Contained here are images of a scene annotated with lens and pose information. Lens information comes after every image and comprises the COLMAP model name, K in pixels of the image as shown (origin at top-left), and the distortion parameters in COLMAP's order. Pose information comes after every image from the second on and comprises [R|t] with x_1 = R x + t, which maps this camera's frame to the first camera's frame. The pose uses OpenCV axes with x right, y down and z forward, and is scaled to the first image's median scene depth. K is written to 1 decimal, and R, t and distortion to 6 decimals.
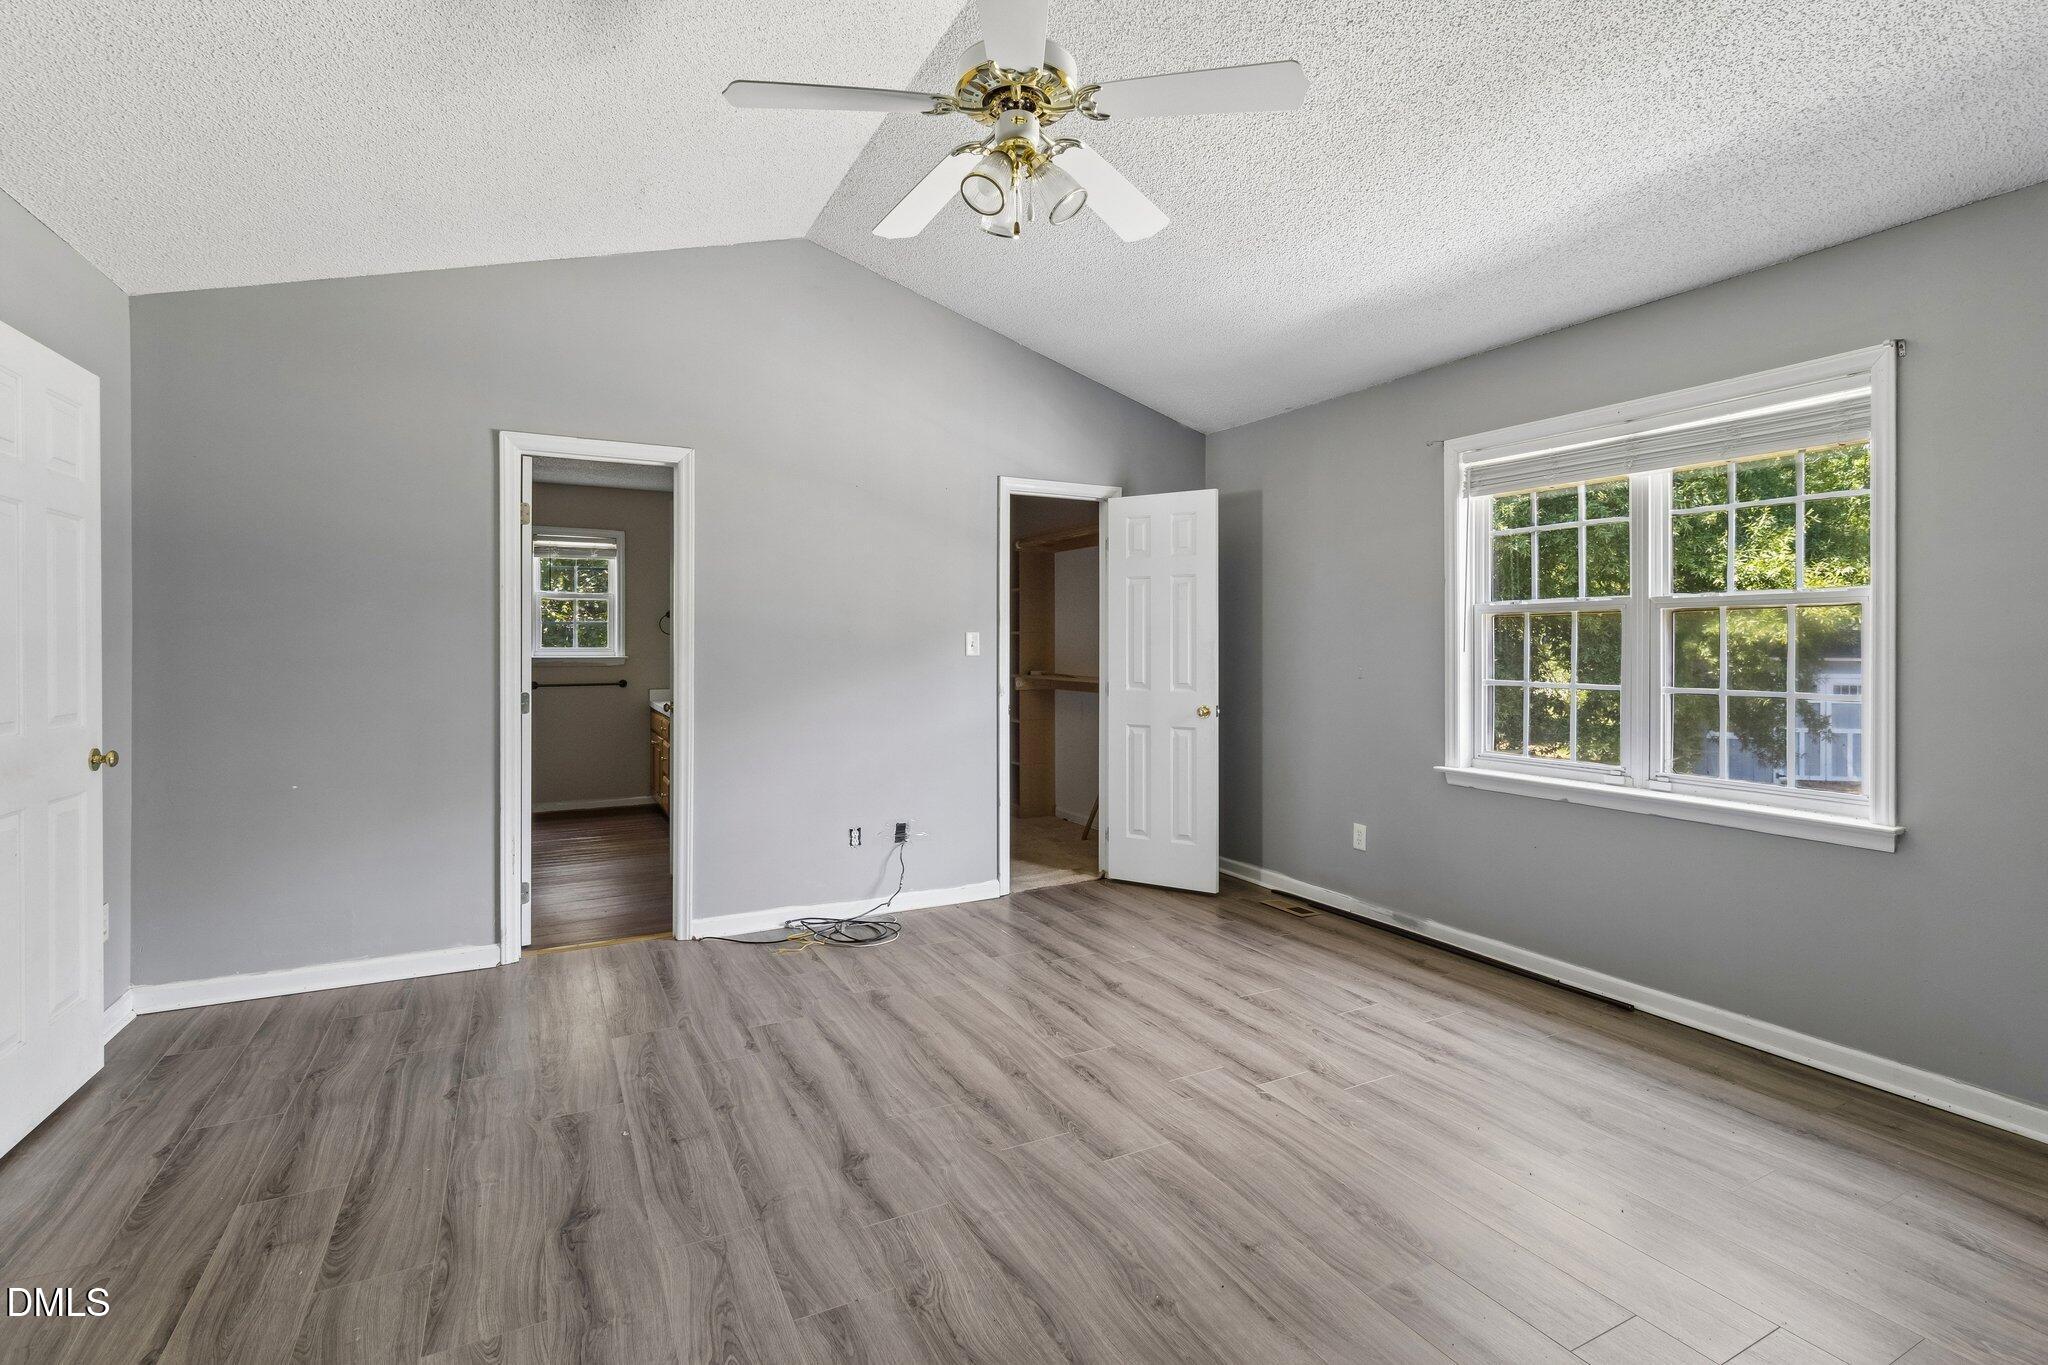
lens RADIAL K [[951.1, 0, 1028.5], [0, 951.1, 647.0], [0, 0, 1]] dist [0.002398, 0.000165]
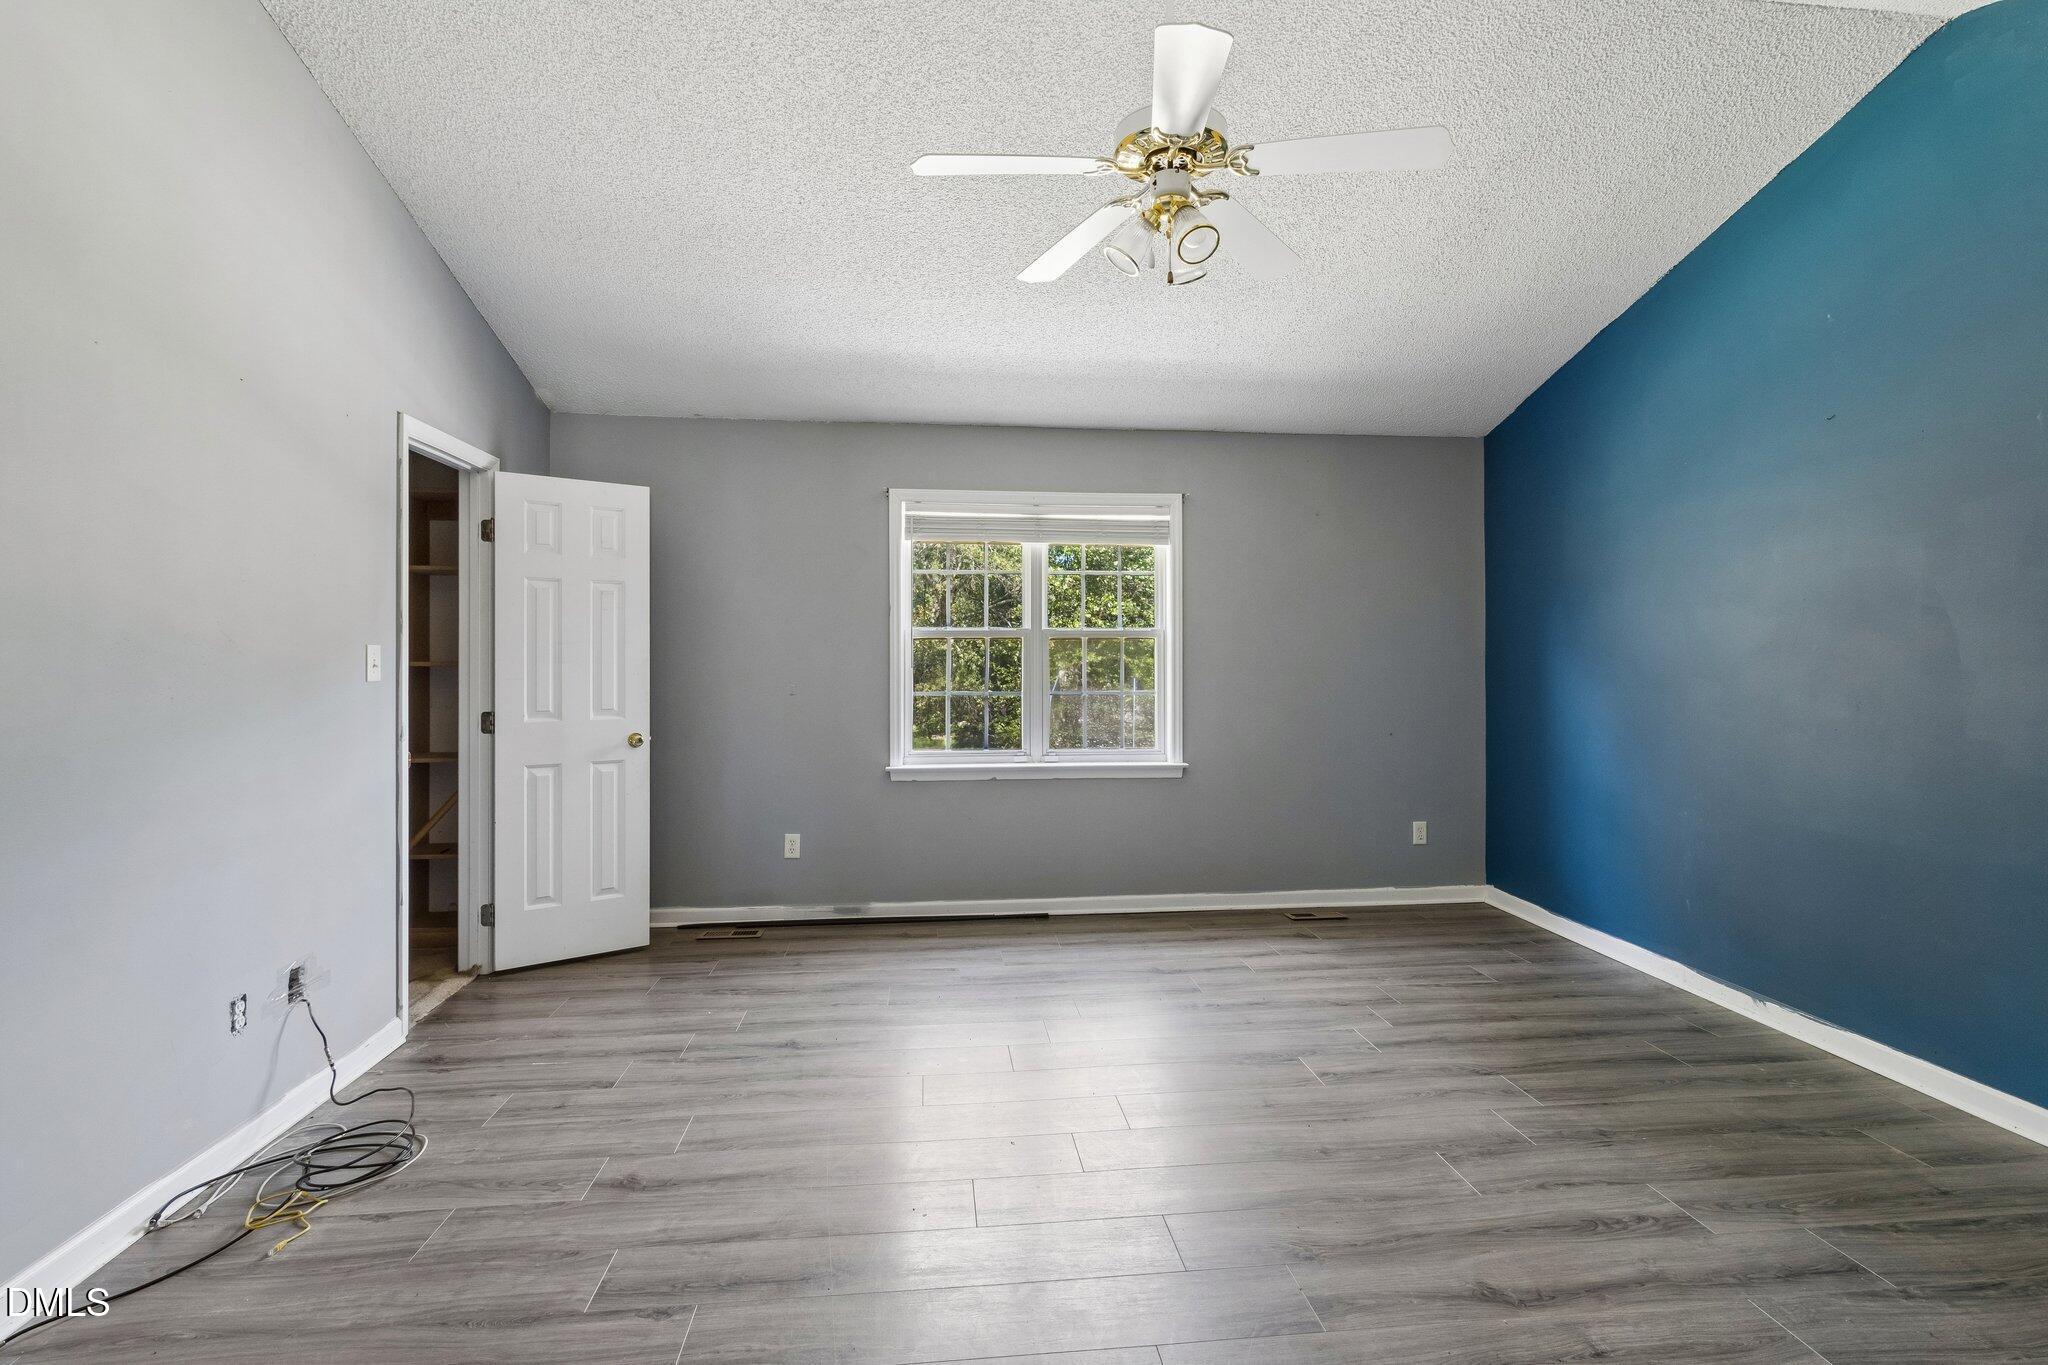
lens RADIAL K [[946.3, 0, 1028.4], [0, 946.3, 665.3], [0, 0, 1]] dist [0.004591, 0.000136]
pose [[0.368544, -0.004874, 0.929598, -0.714493], [0.003315, 0.999987, 0.003929, -0.004209], [-0.929604, 0.001634, 0.368555, 0.505700]]
